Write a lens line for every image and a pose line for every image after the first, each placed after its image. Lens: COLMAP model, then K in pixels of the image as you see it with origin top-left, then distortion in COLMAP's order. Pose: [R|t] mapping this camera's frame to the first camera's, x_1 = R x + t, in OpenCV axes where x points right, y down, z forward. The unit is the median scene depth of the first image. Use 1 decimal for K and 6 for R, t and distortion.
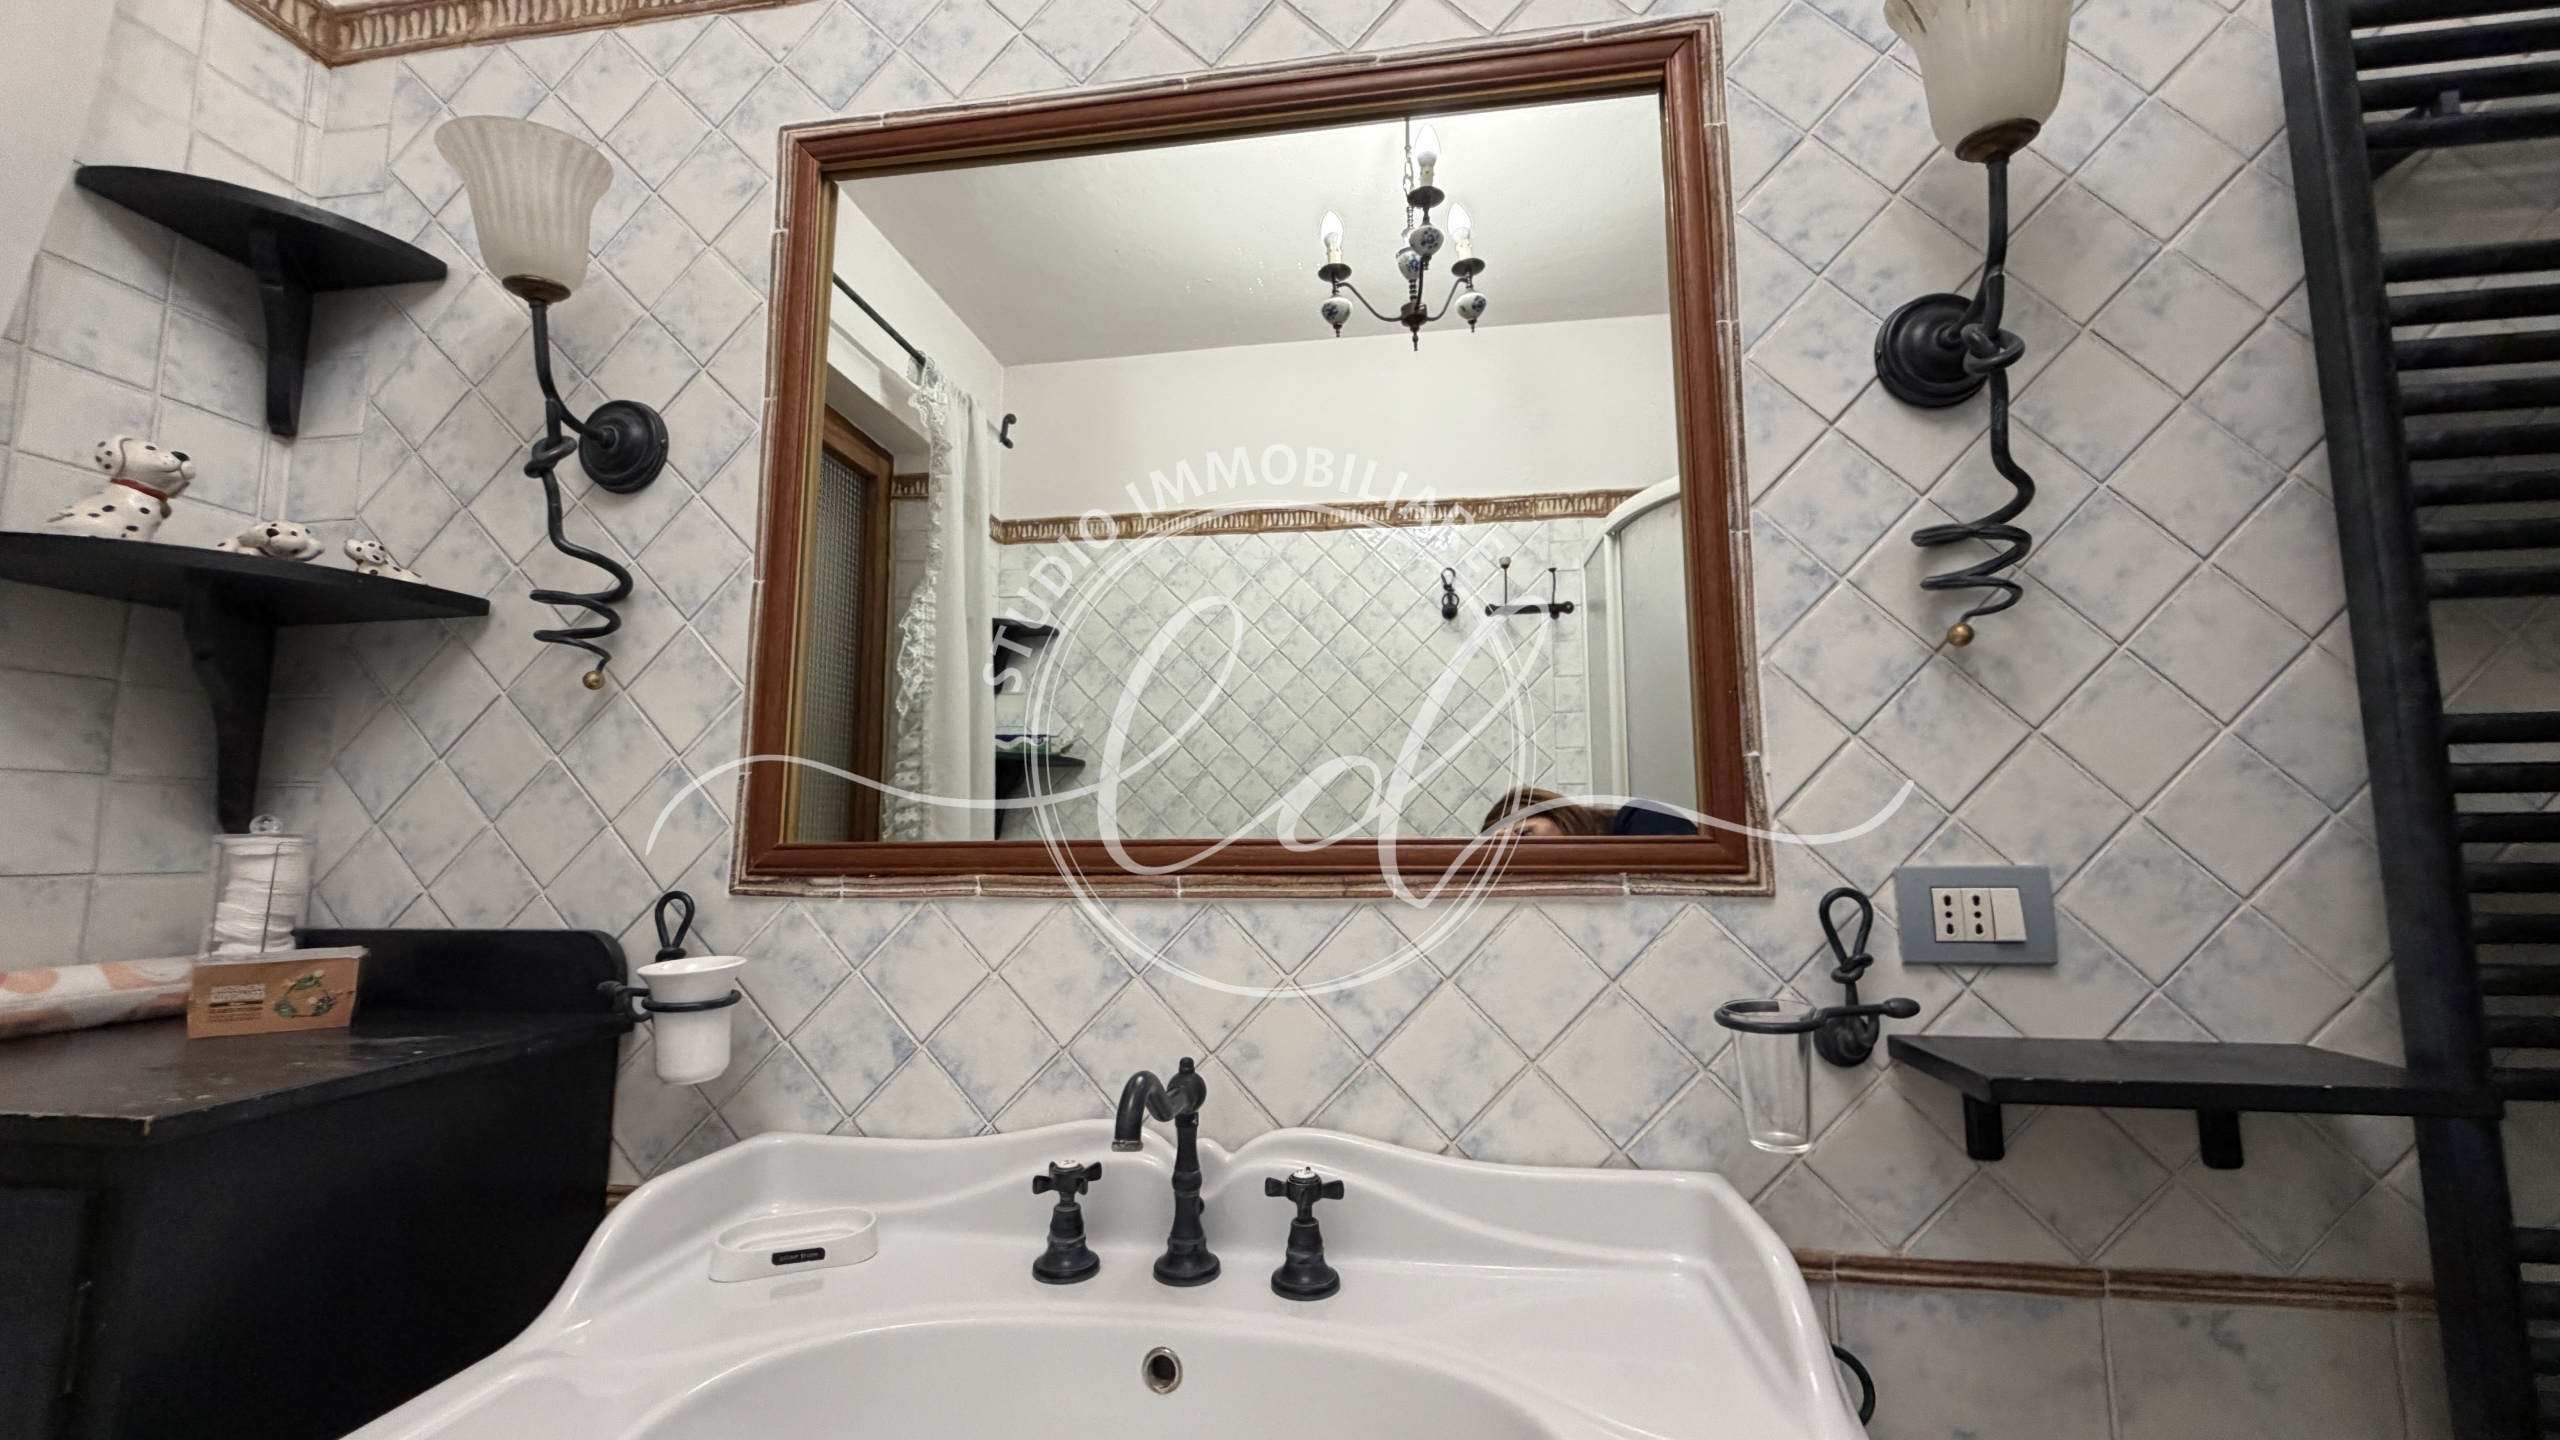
lens RADIAL K [[1017.1, 0, 1274.8], [0, 1017.1, 721.0], [0, 0, 1]] dist [0.000593, -0.000223]
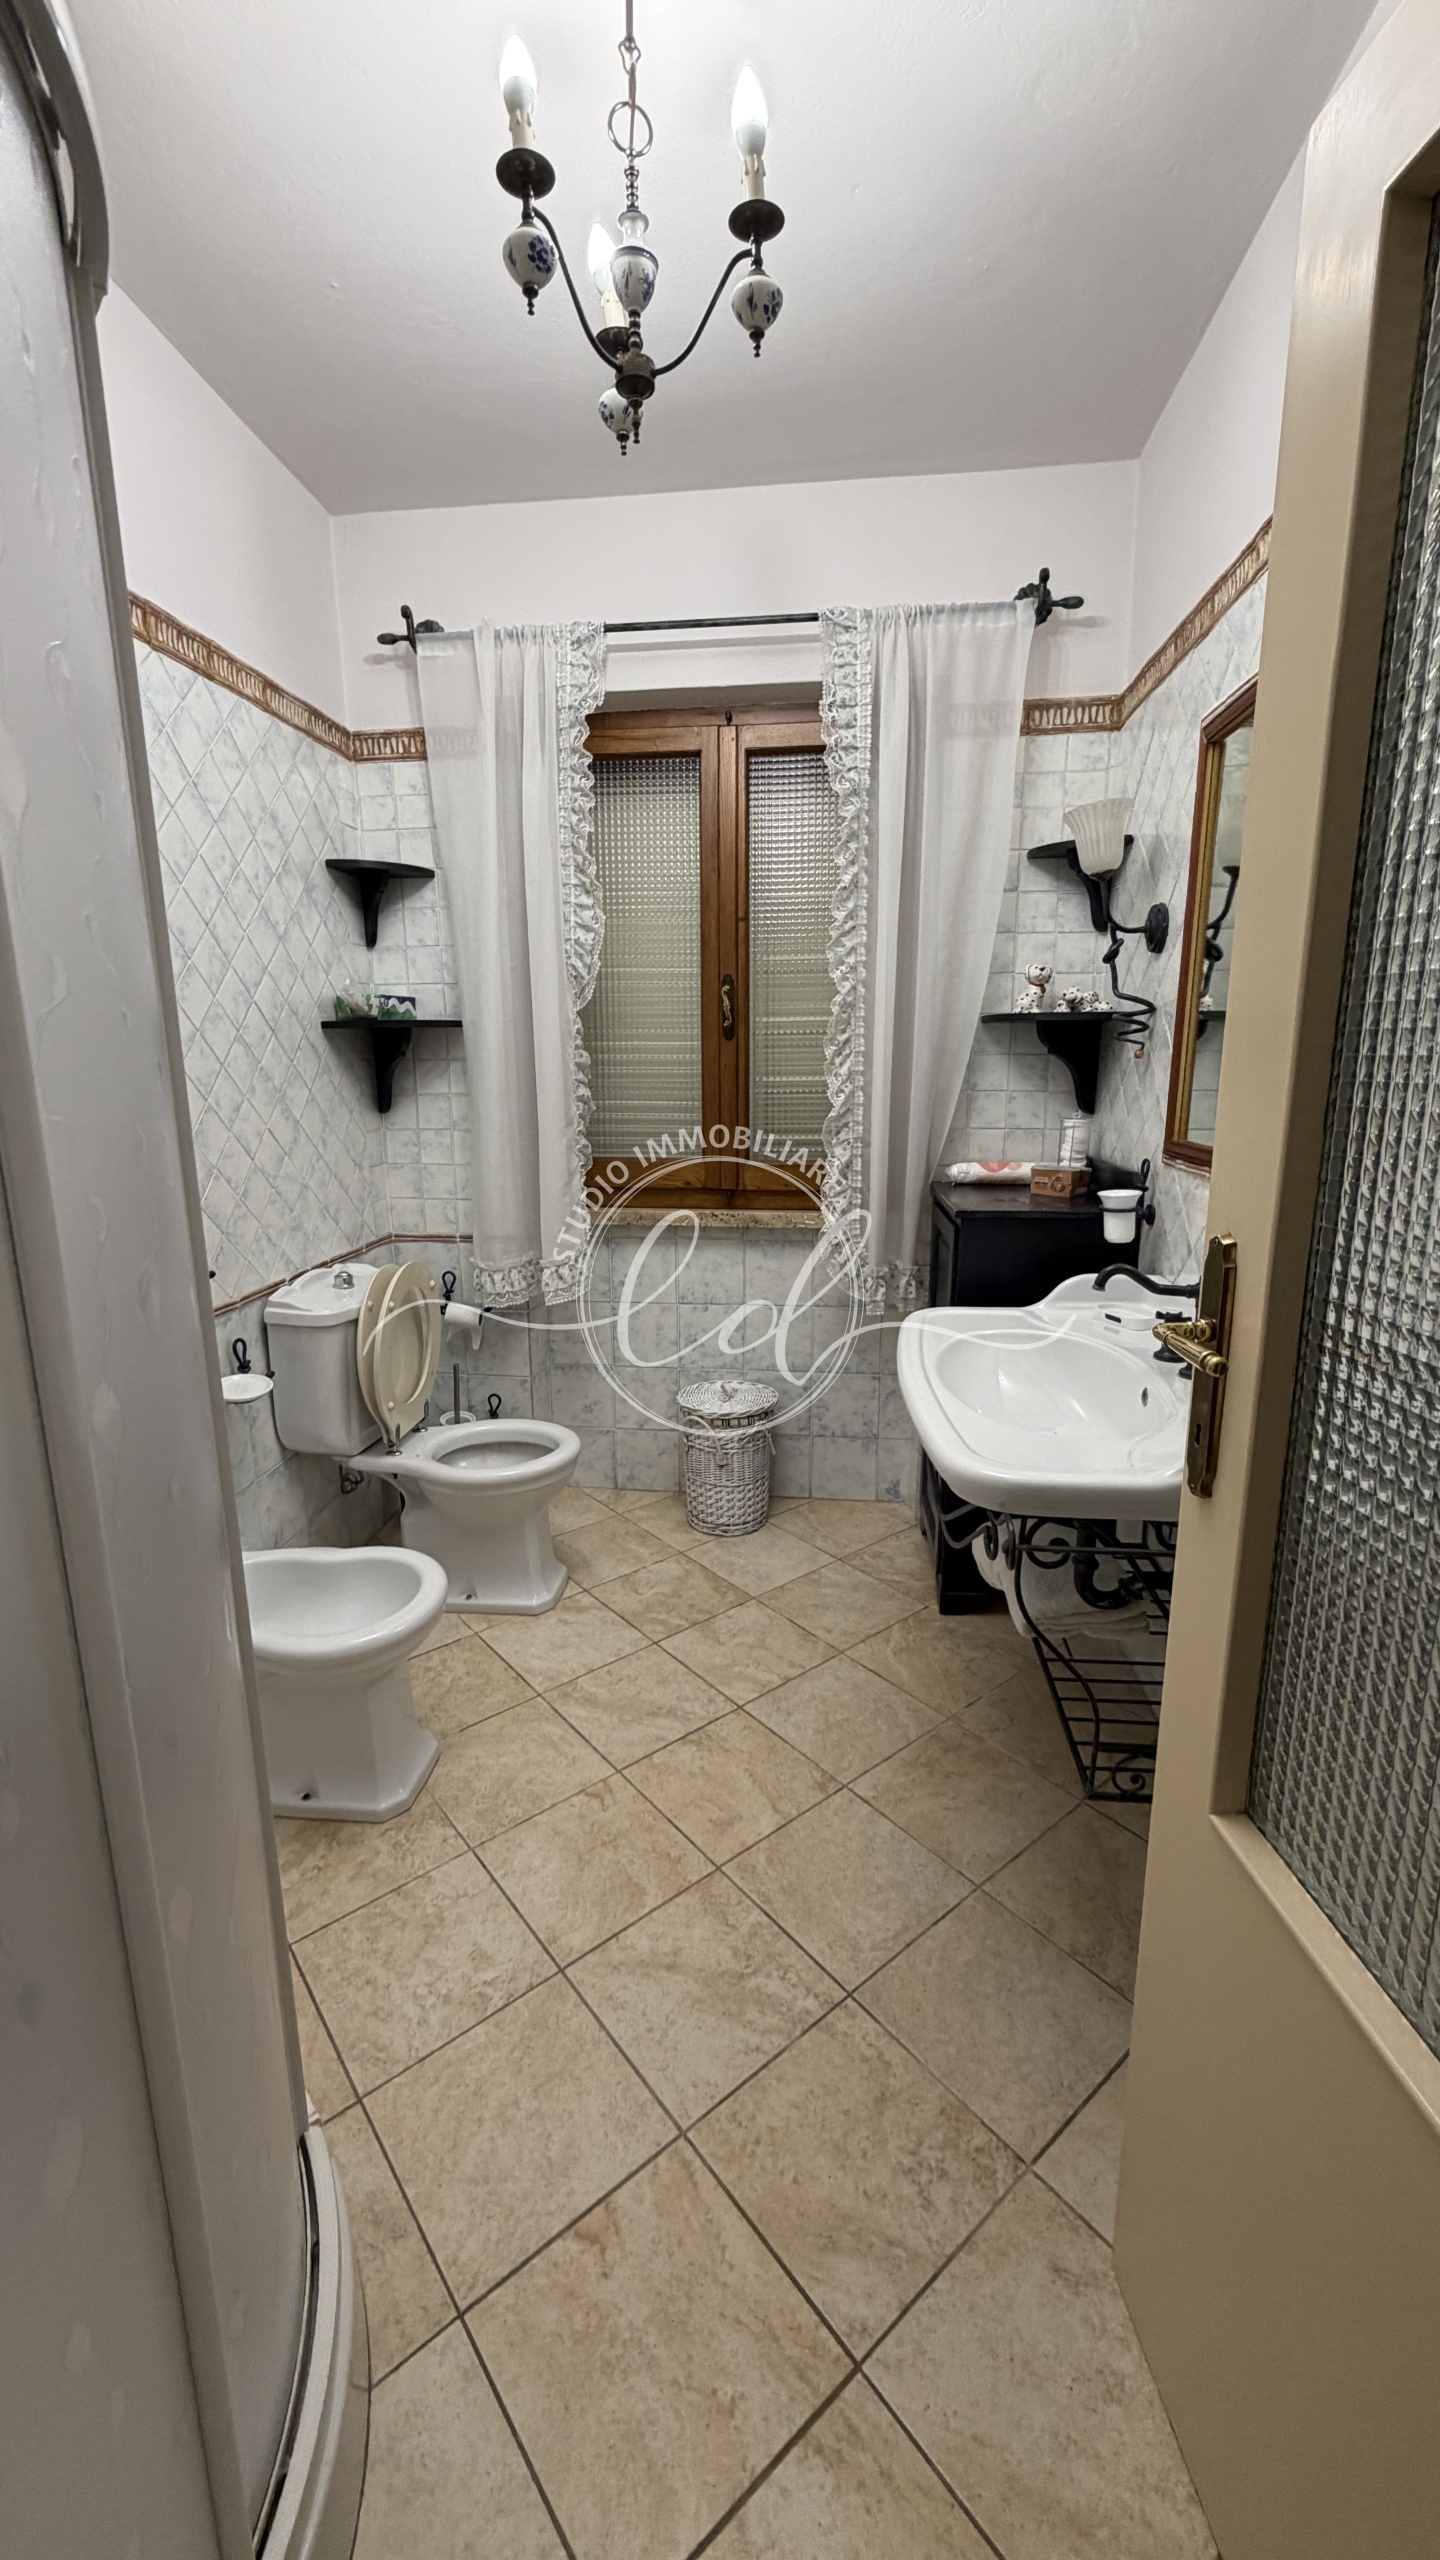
lens RADIAL K [[1017.1, 0, 726.4], [0, 1017.1, 1280.2], [0, 0, 1]] dist [0.000593, -0.000223]
pose [[0.057456, 0.223224, -0.973072, 1.494067], [0.122818, 0.965698, 0.228784, -0.182477], [0.990765, -0.132656, 0.028069, 0.039071]]
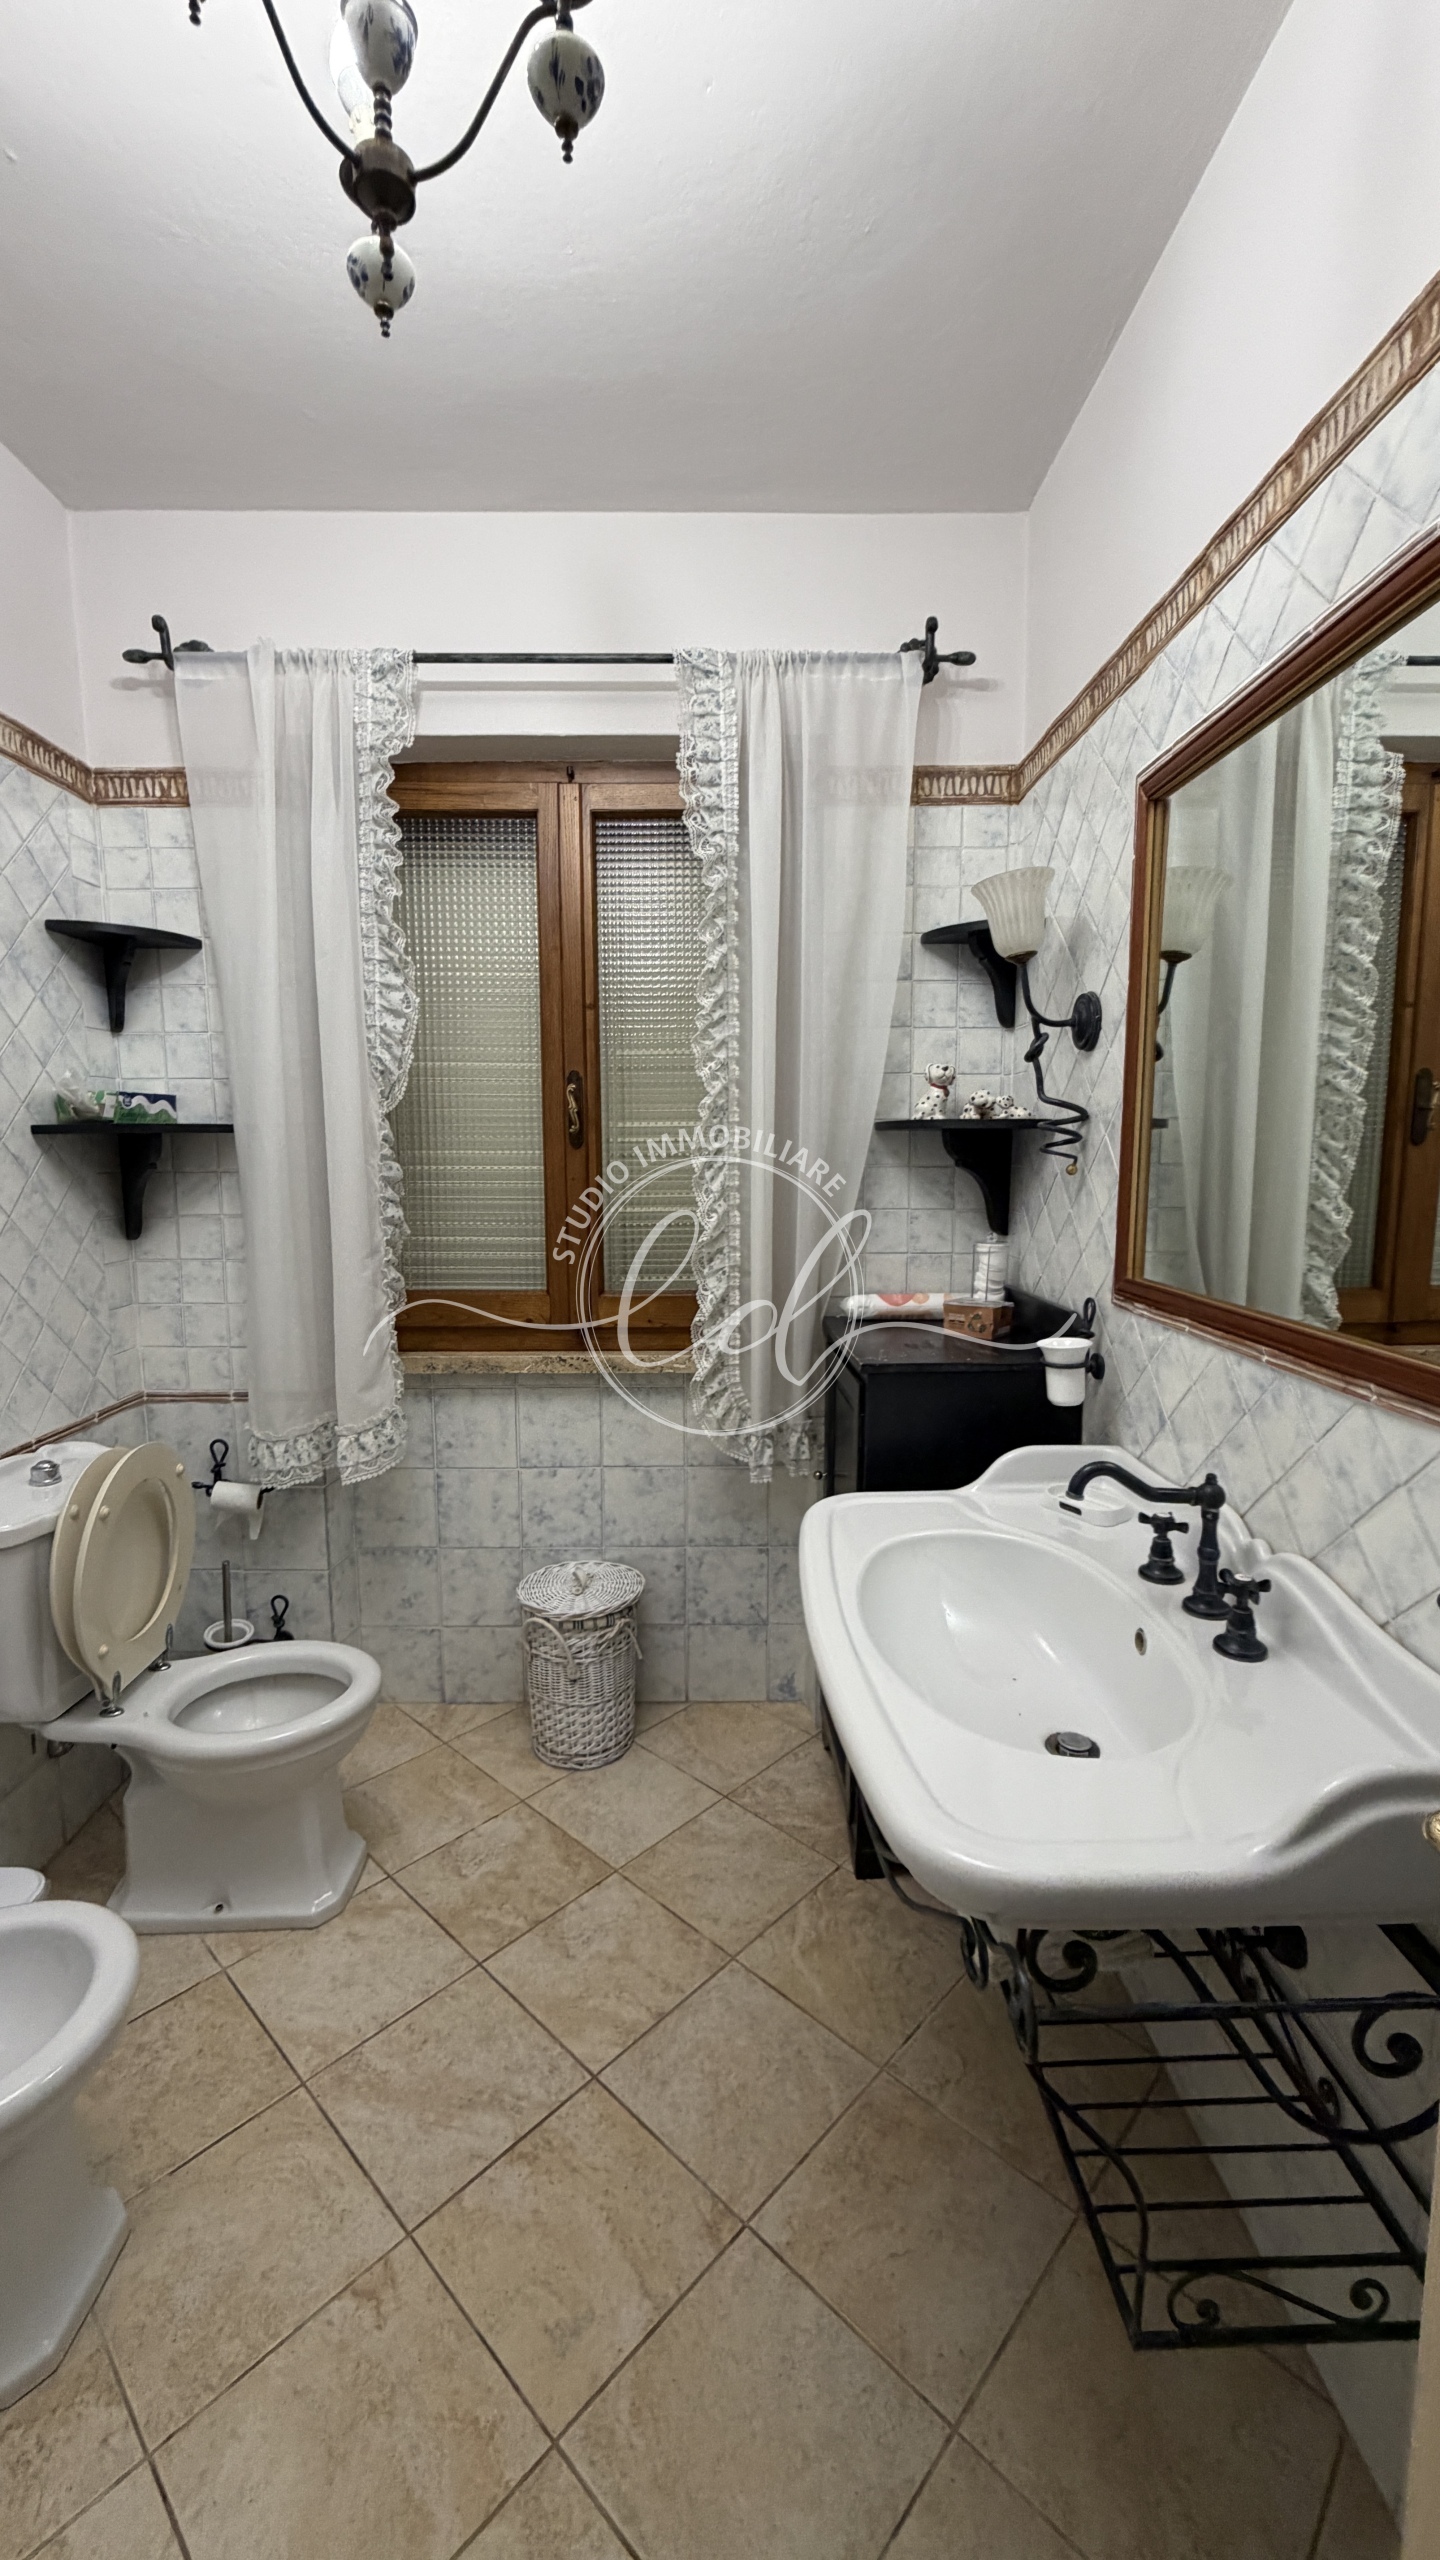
lens RADIAL K [[1017.1, 0, 722.3], [0, 1017.1, 1281.5], [0, 0, 1]] dist [0.000593, -0.000223]
pose [[0.179844, 0.131449, -0.974873, 0.981508], [0.118764, 0.980881, 0.154169, -0.200501], [0.976499, -0.143507, 0.160794, 0.120096]]
